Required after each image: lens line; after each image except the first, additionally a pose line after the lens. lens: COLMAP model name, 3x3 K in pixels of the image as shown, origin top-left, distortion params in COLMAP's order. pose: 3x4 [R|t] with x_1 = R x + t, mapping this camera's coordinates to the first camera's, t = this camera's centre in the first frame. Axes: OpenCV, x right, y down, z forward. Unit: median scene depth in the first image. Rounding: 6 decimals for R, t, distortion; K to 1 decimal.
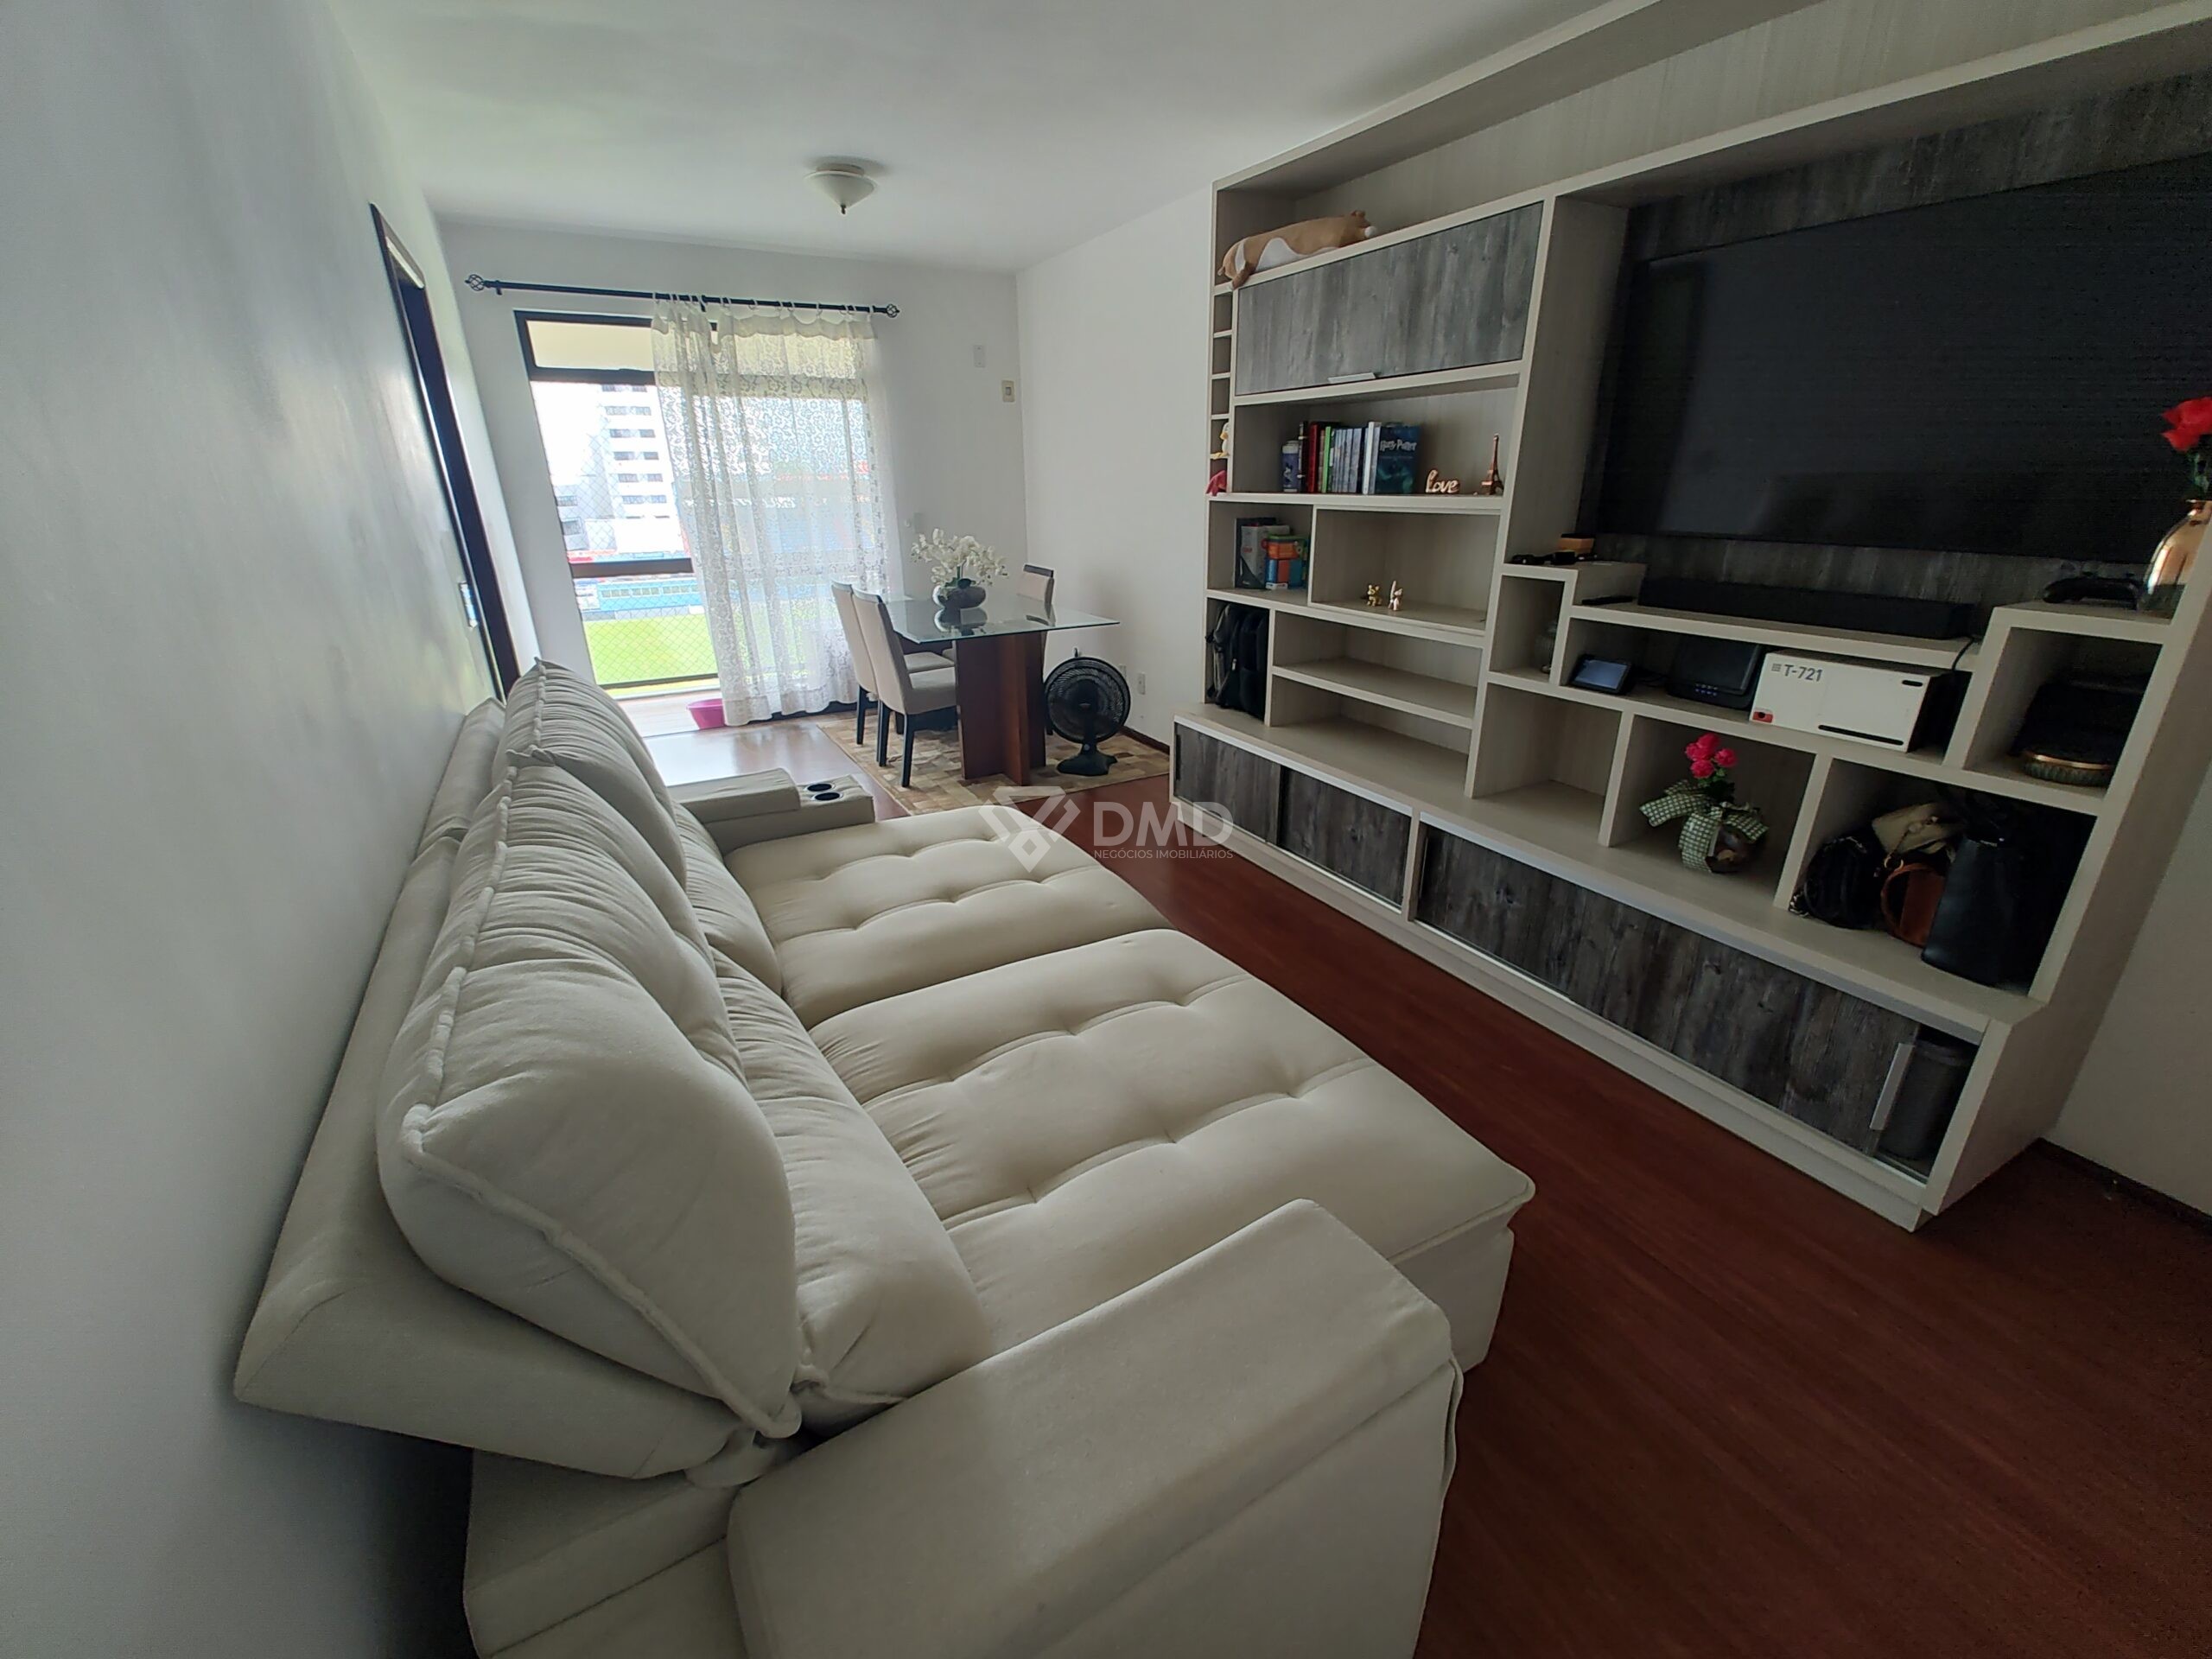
lens RADIAL K [[922.1, 0, 1116.8], [0, 922.1, 842.1], [0, 0, 1]] dist [0.007869, -0.000388]
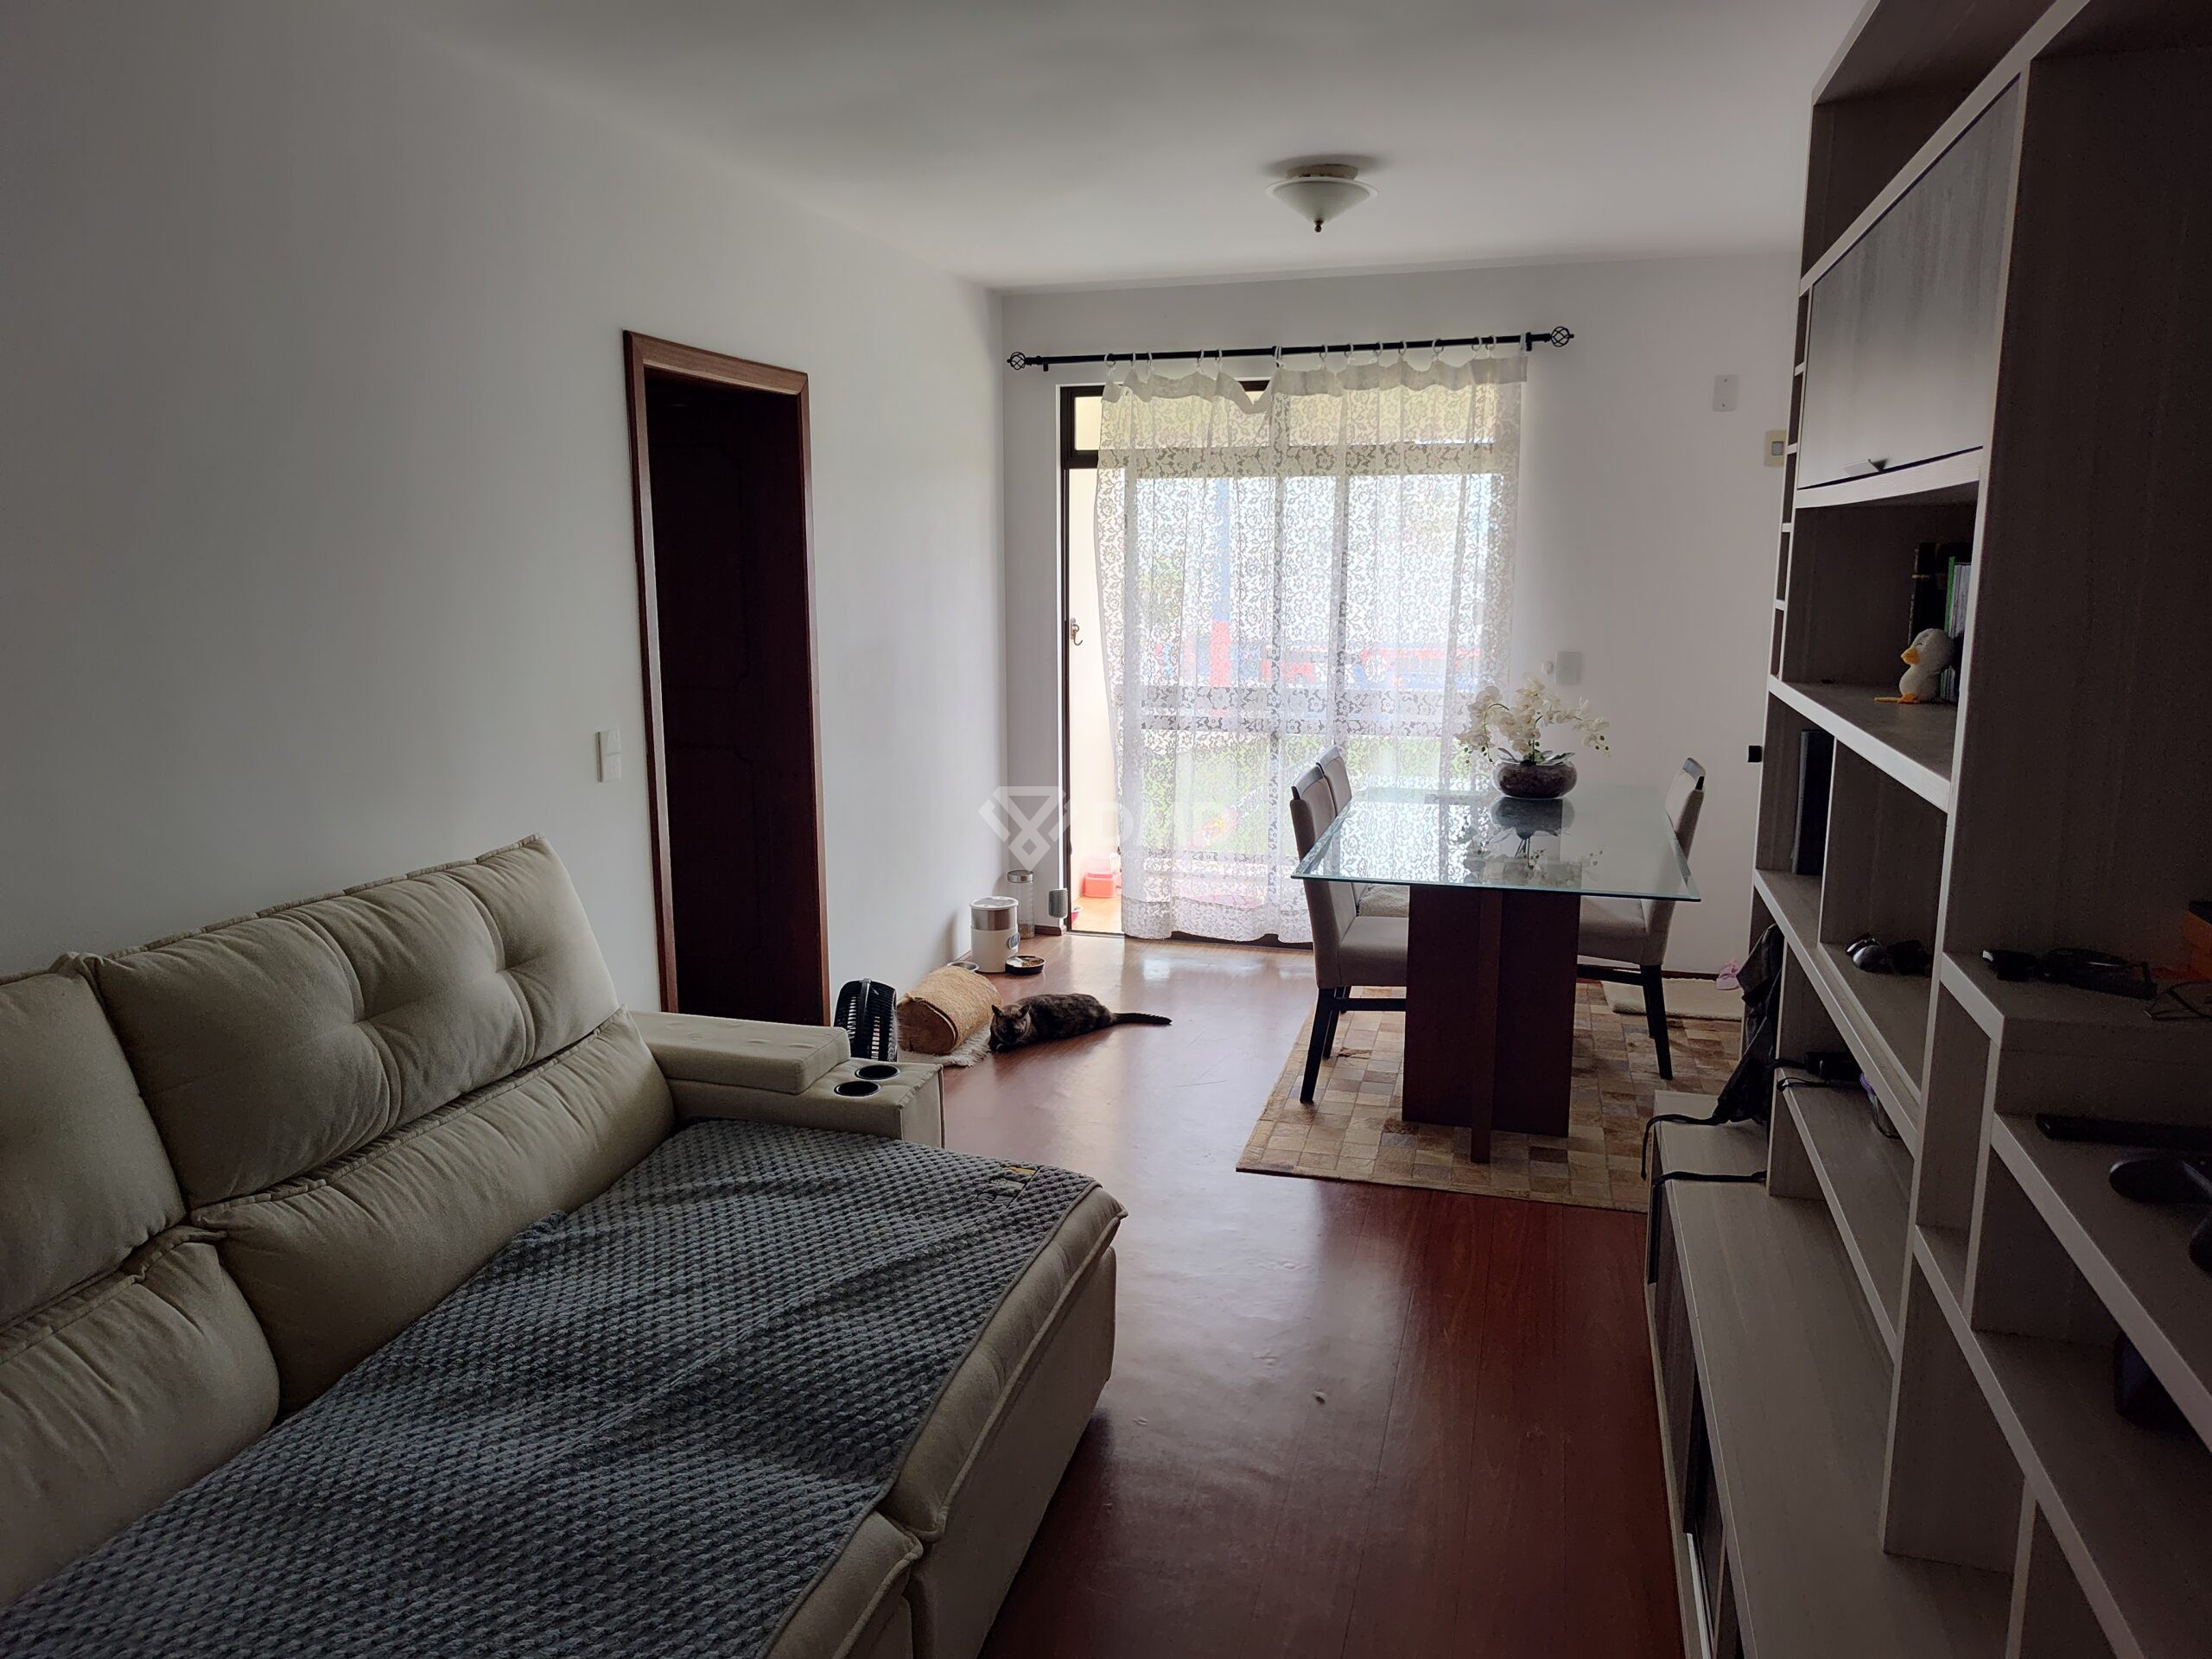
lens RADIAL K [[1540.6, 0, 1124.3], [0, 1540.6, 829.8], [0, 0, 1]] dist [0.050736, -0.049492]
pose [[0.700526, 0.141053, -0.699548, 0.691523], [-0.269753, 0.959879, -0.076585, -0.235597], [0.660679, 0.242354, 0.710470, 0.358728]]
